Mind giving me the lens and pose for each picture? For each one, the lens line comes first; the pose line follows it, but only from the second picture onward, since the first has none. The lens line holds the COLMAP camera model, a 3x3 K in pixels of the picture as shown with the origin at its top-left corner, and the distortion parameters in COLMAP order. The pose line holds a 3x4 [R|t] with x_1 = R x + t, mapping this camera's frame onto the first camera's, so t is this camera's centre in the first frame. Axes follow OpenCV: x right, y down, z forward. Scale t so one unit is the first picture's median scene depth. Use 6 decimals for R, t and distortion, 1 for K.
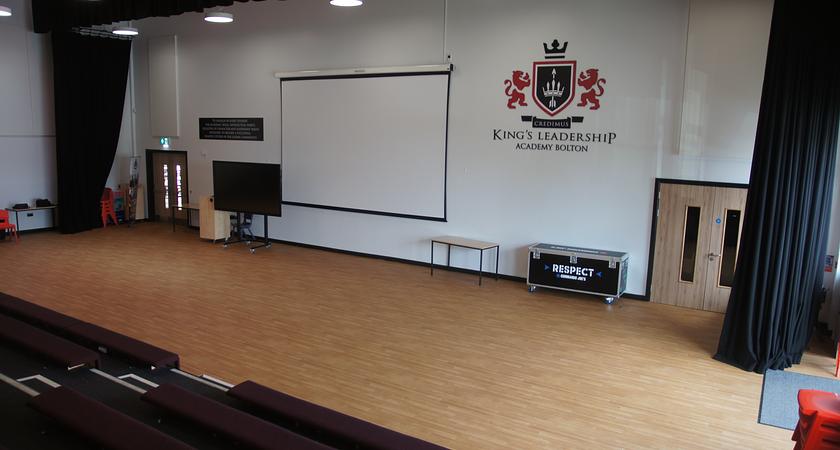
lens RADIAL K [[621.8, 0, 420.0], [0, 621.8, 225.0], [0, 0, 1]] dist [-0.074024, 0.005910]
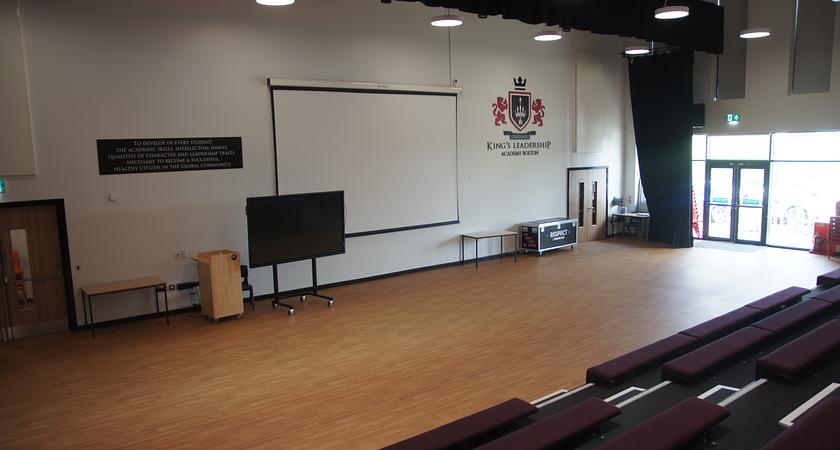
lens RADIAL K [[621.8, 0, 420.0], [0, 621.8, 225.0], [0, 0, 1]] dist [-0.074024, 0.005910]
pose [[0.332650, -0.150977, 0.930887, -1.181303], [0.167500, 0.980866, 0.099227, -0.142660], [-0.928056, 0.122916, 0.351573, 0.734128]]
